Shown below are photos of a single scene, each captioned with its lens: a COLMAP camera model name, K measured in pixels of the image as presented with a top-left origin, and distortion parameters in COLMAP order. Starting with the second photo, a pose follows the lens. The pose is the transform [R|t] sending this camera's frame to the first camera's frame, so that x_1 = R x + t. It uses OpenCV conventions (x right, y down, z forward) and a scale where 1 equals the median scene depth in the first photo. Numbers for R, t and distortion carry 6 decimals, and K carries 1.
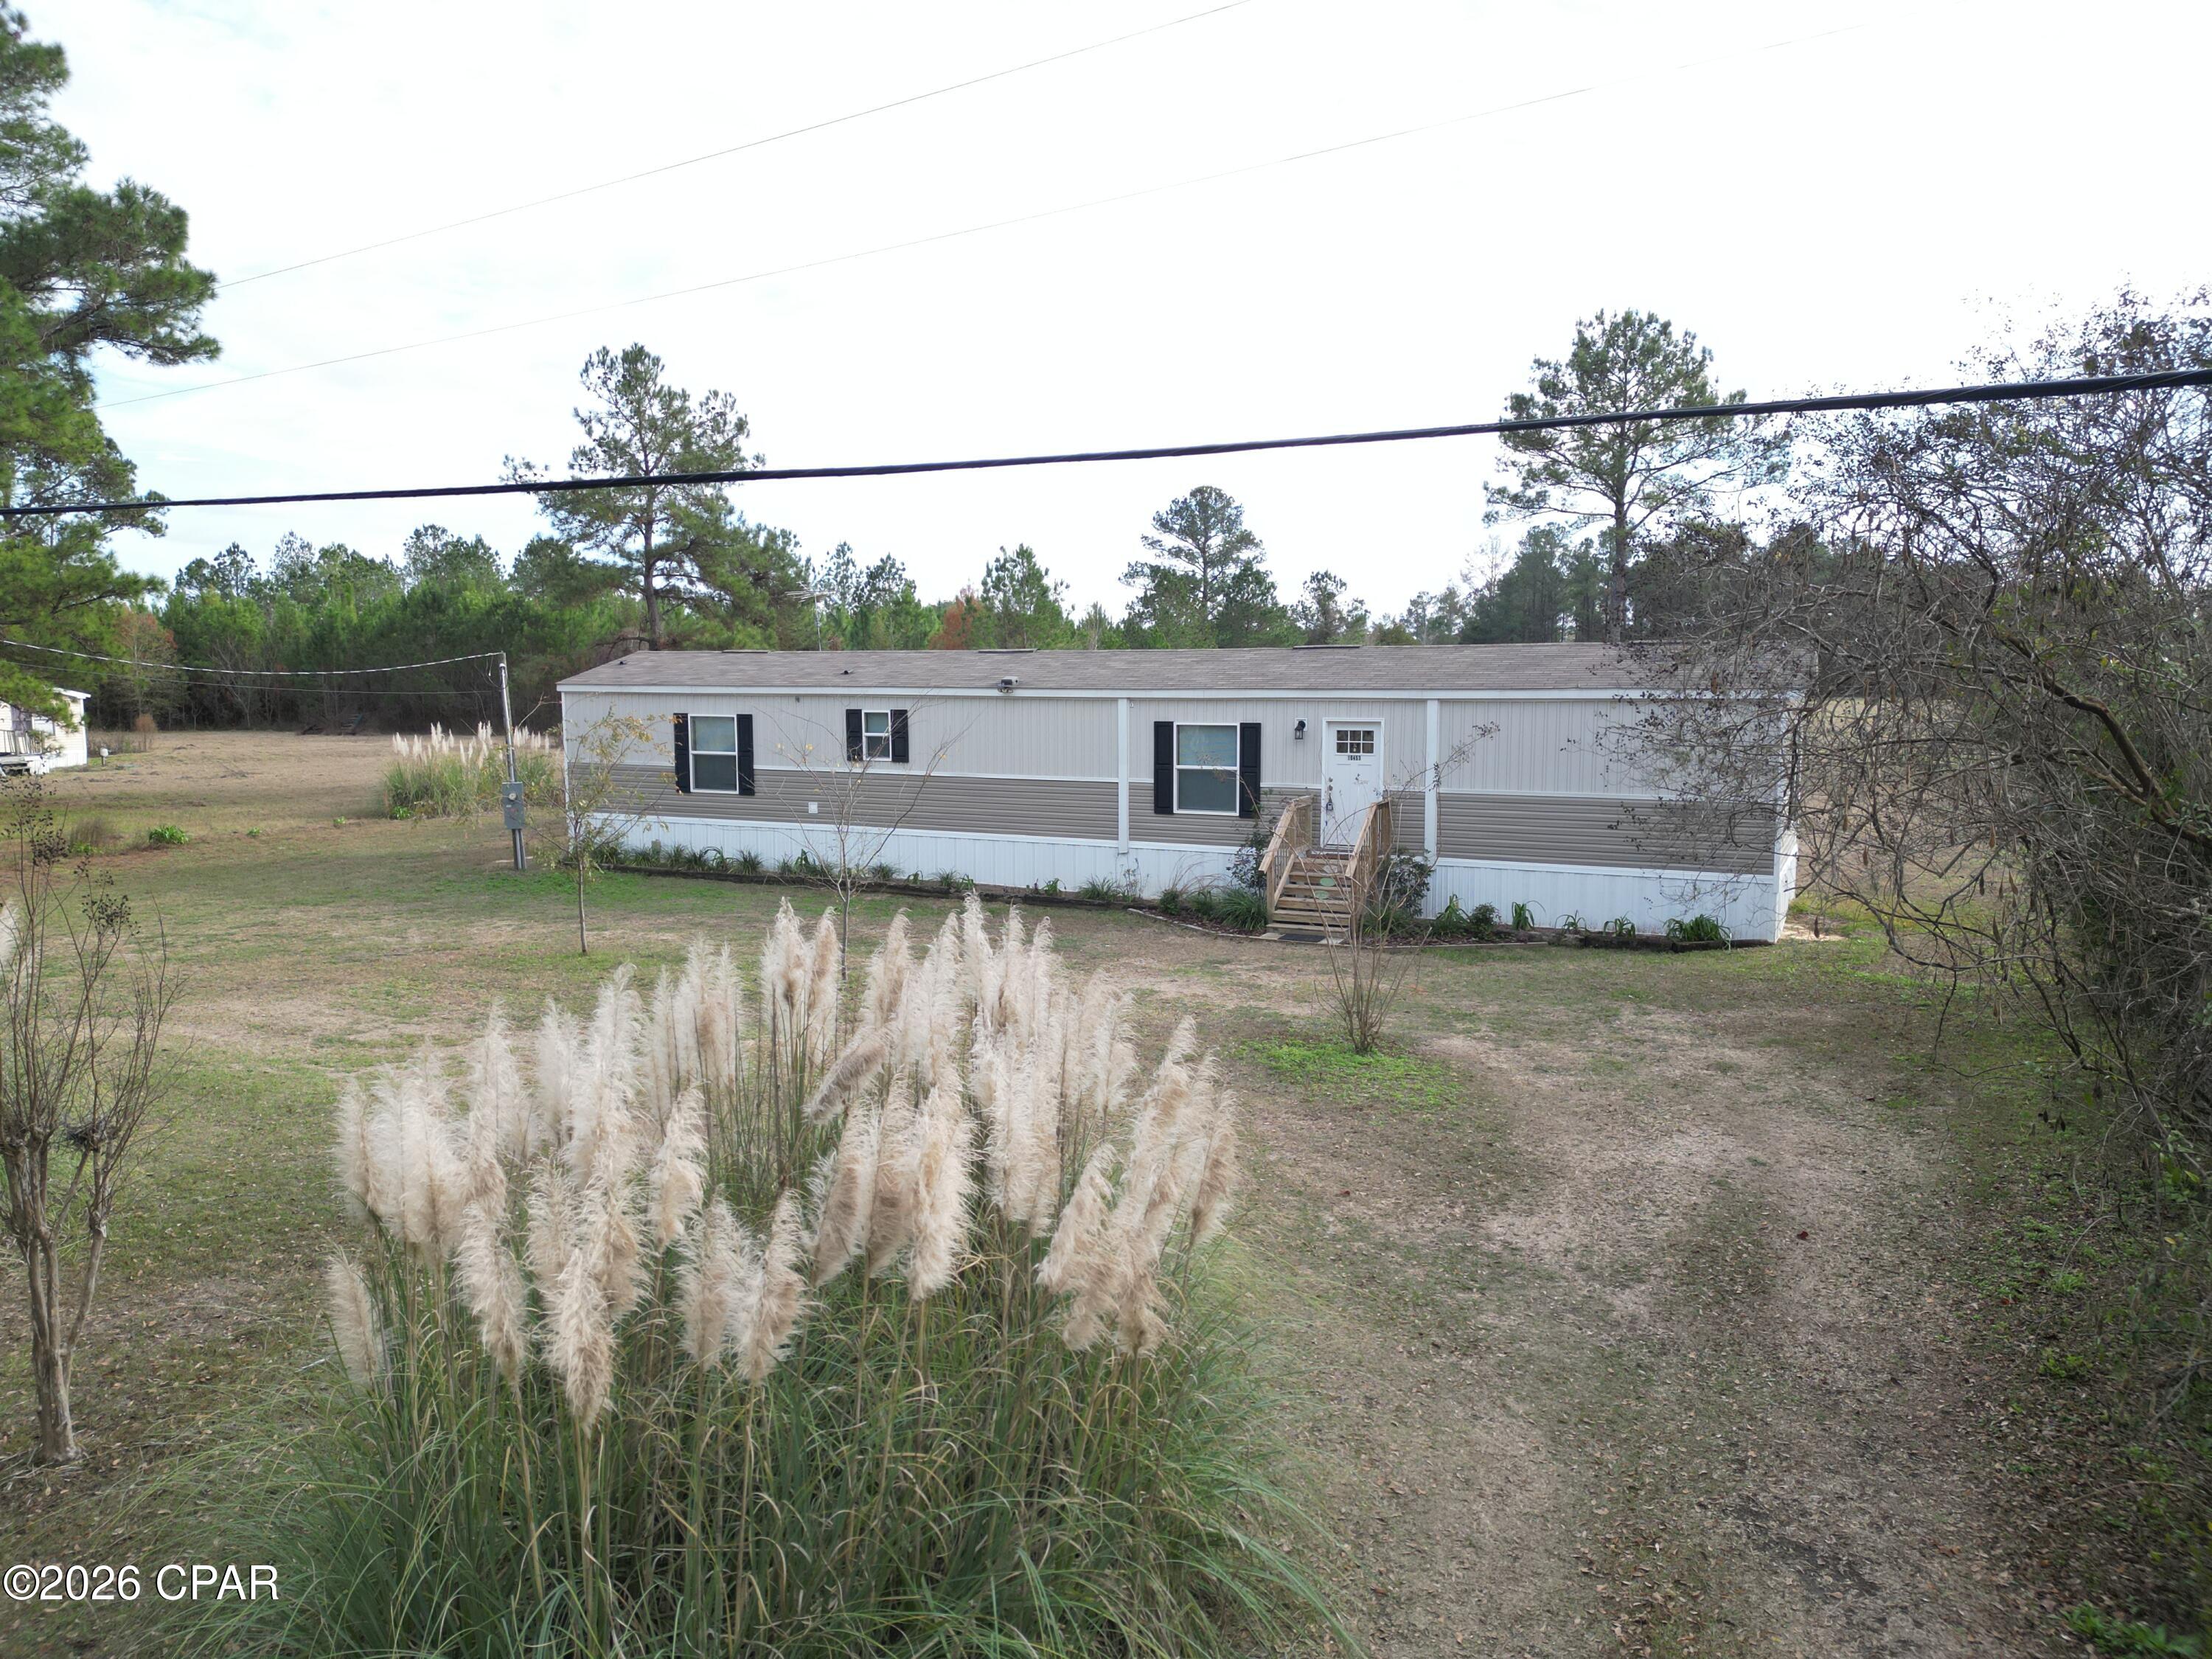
lens RADIAL K [[1538.4, 0, 1106.0], [0, 1538.4, 829.5], [0, 0, 1]] dist [0.078229, -0.058864]
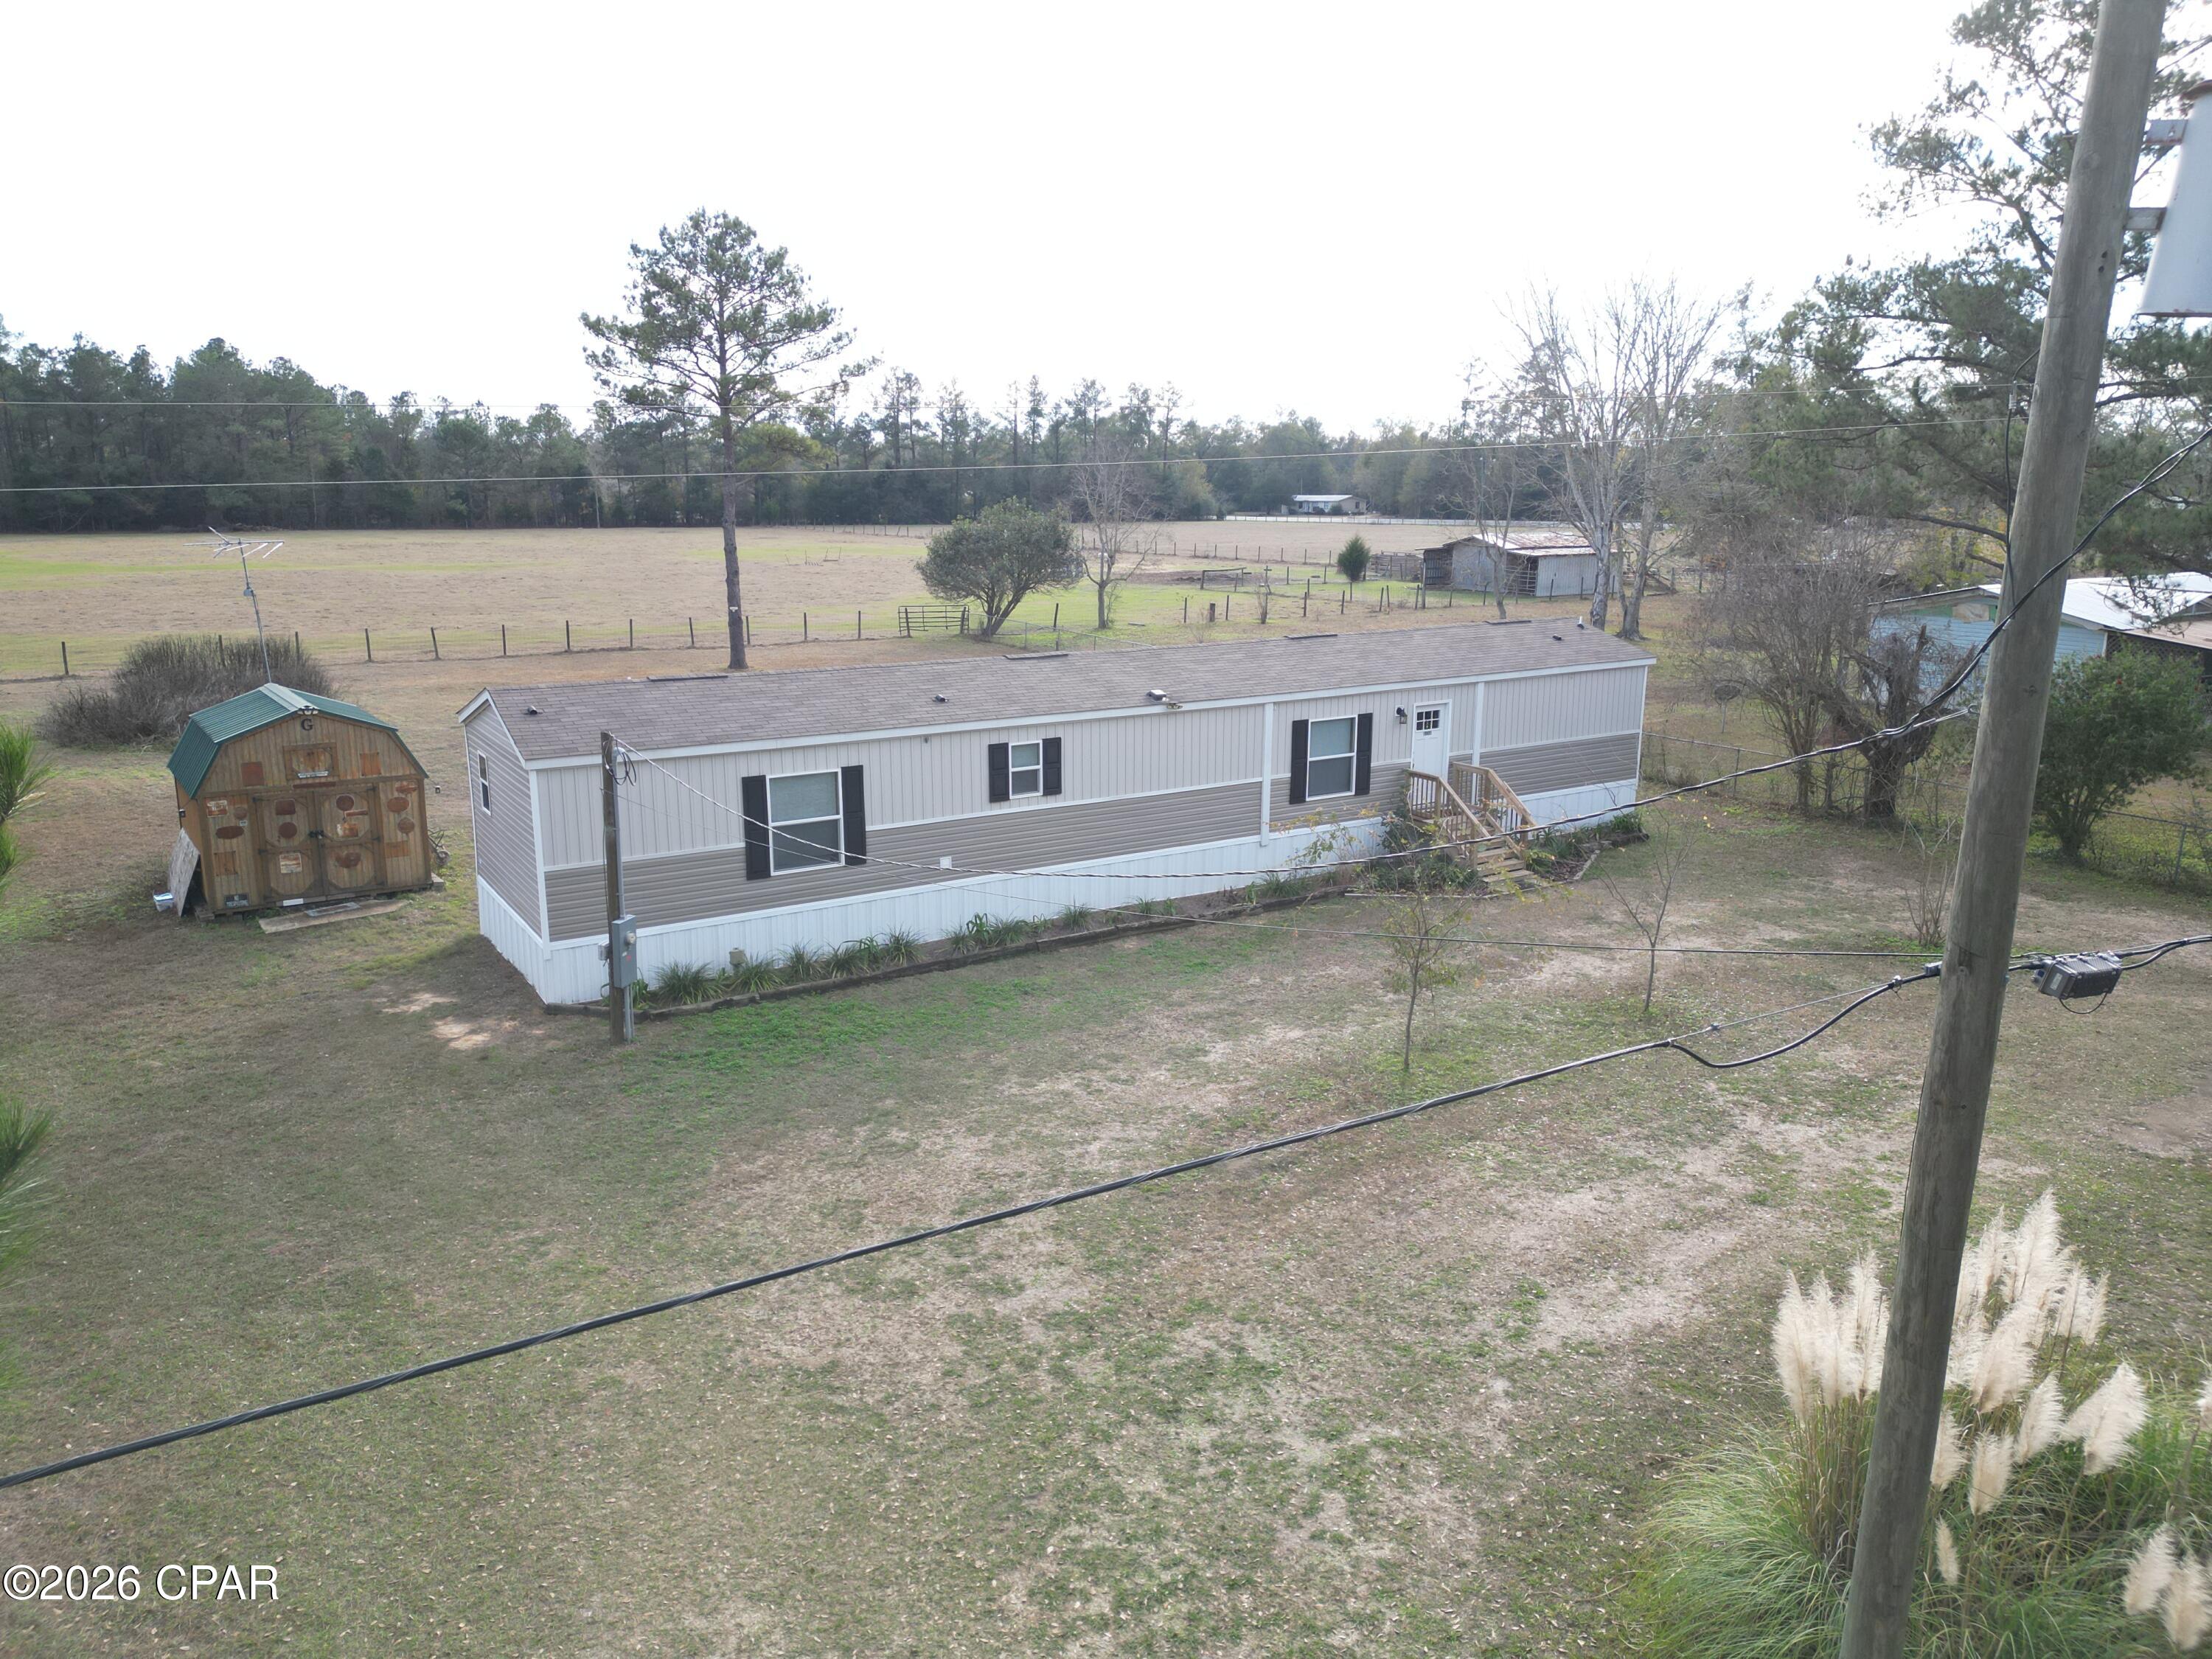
lens RADIAL K [[1538.4, 0, 1106.0], [0, 1538.4, 829.5], [0, 0, 1]] dist [0.078229, -0.058864]
pose [[0.498854, -0.196804, 0.844046, -0.890867], [0.074921, 0.980024, 0.184229, -0.188988], [-0.863442, -0.028667, 0.503633, 0.514476]]
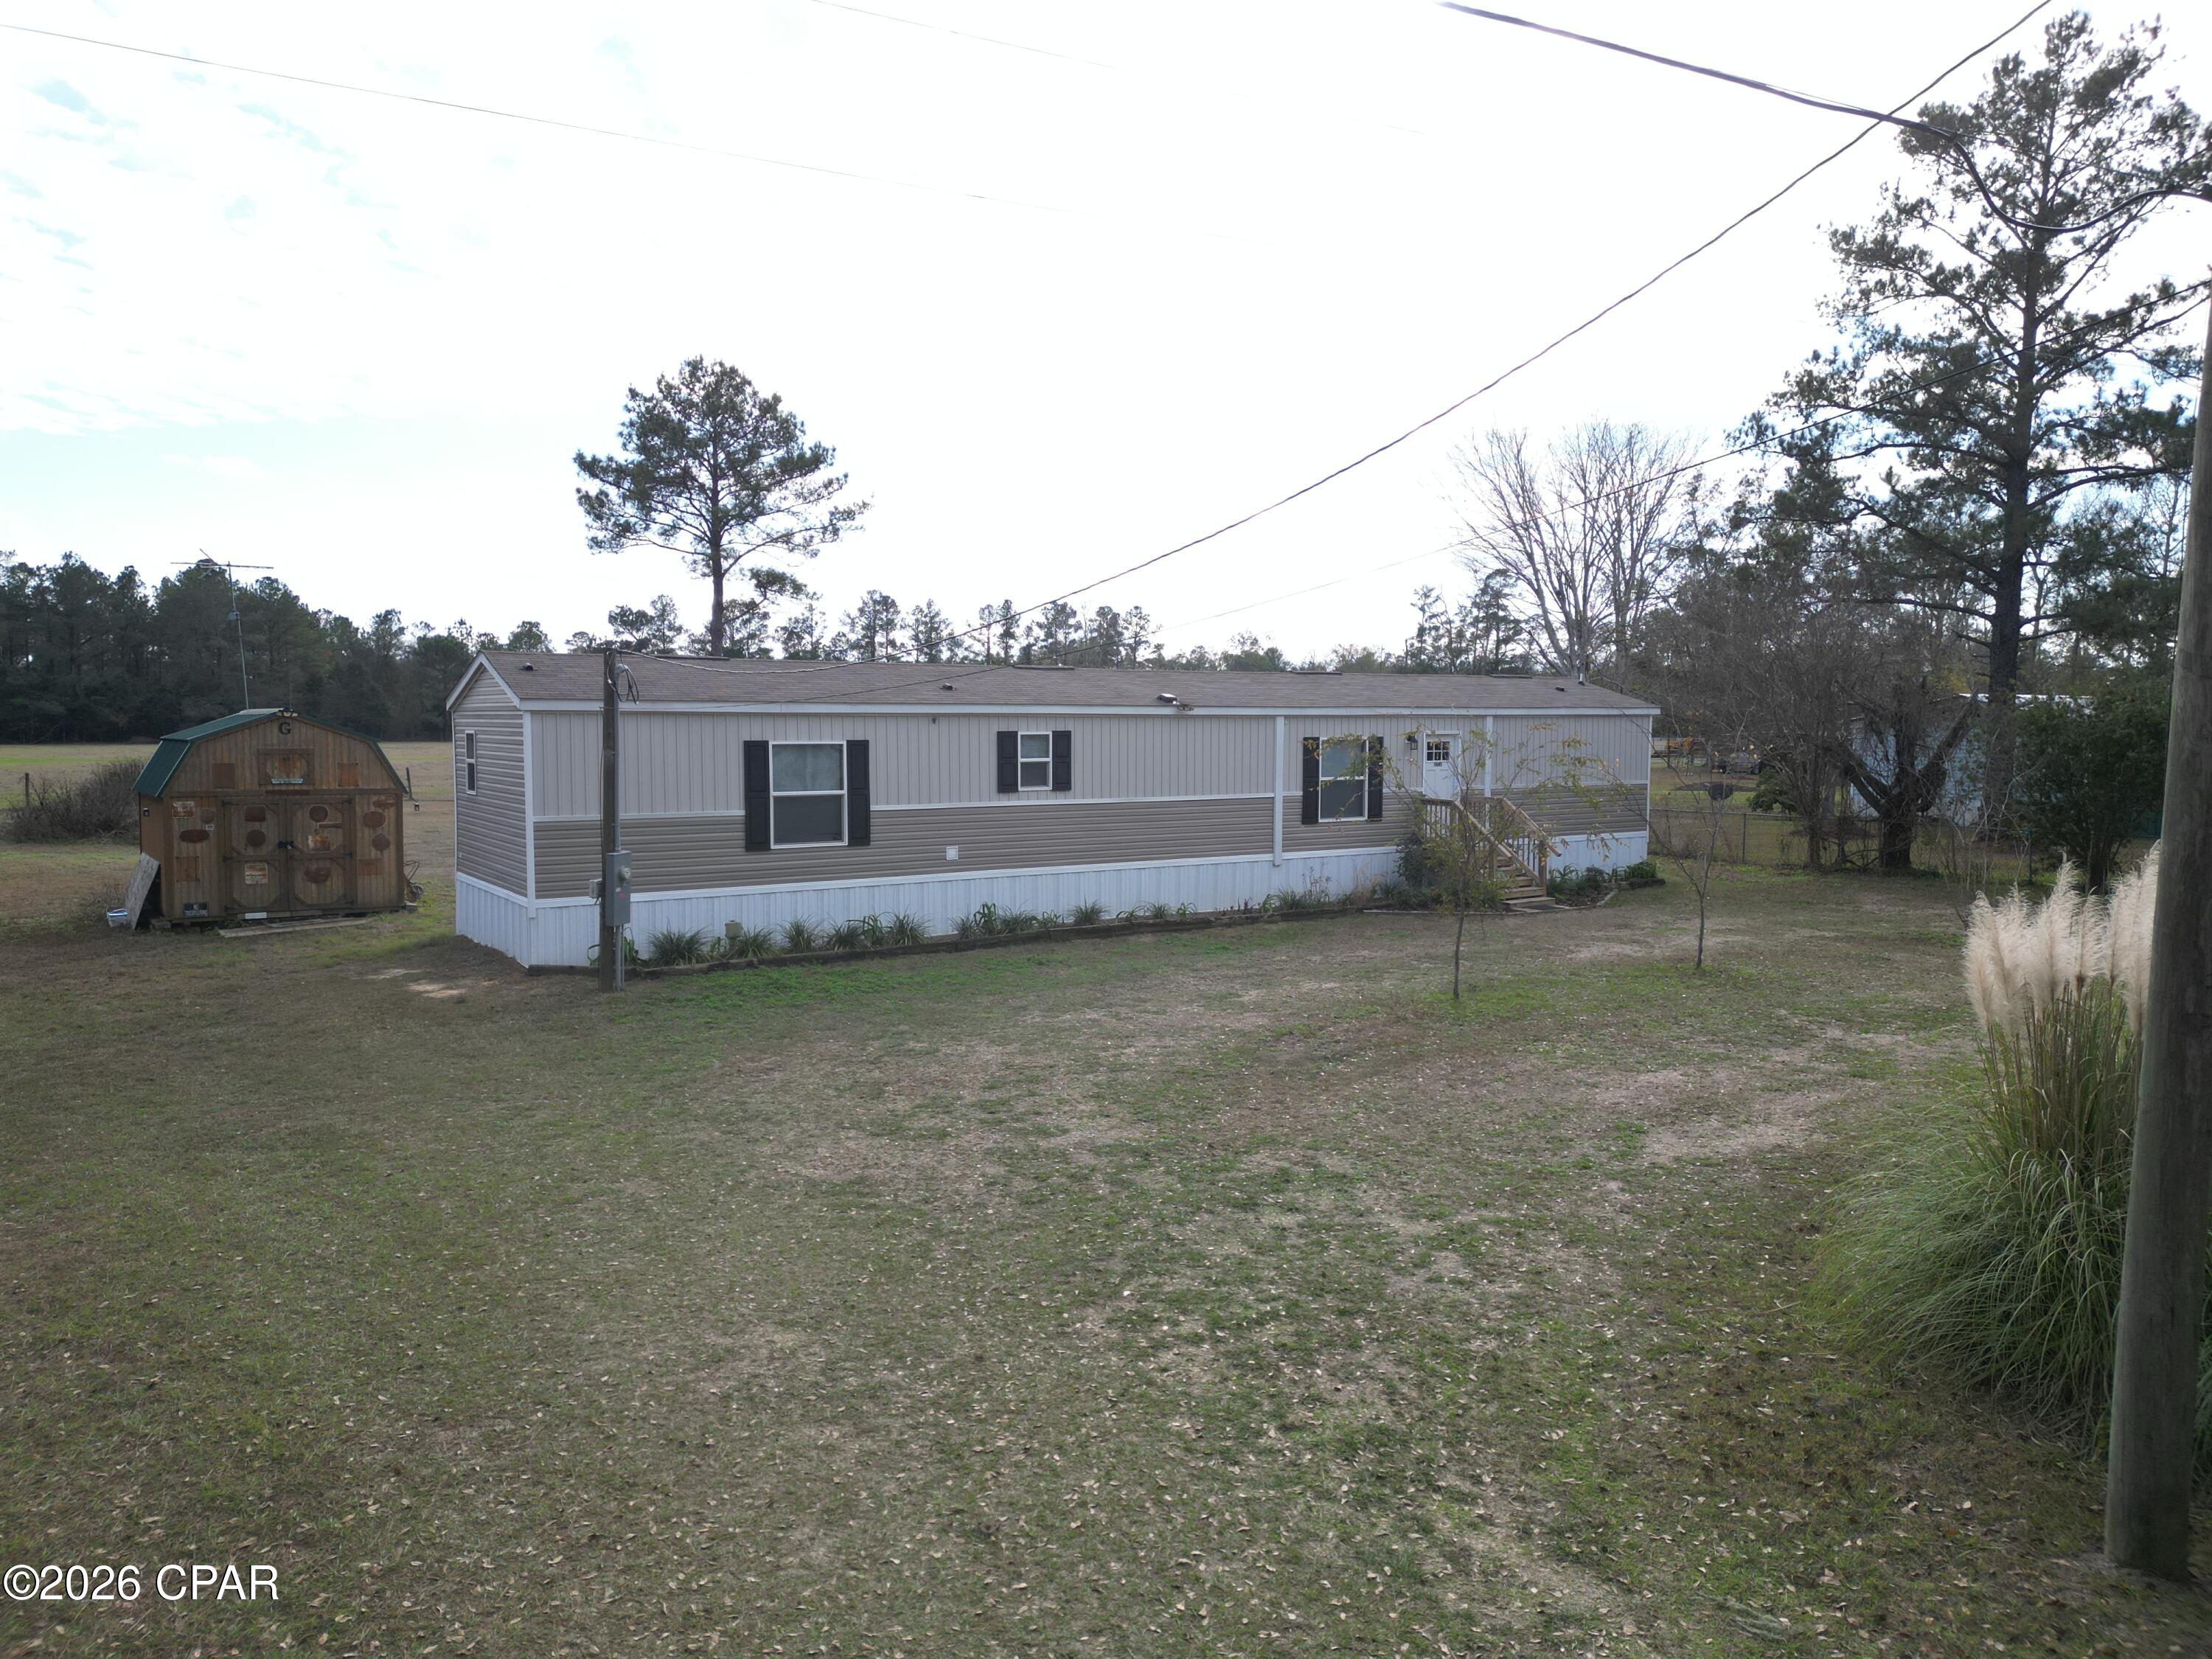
lens RADIAL K [[1538.4, 0, 1106.0], [0, 1538.4, 829.5], [0, 0, 1]] dist [0.078229, -0.058864]
pose [[0.479660, -0.068852, 0.874749, -0.891930], [0.077773, 0.996329, 0.035775, -0.051076], [-0.874001, 0.050872, 0.483254, 0.555803]]
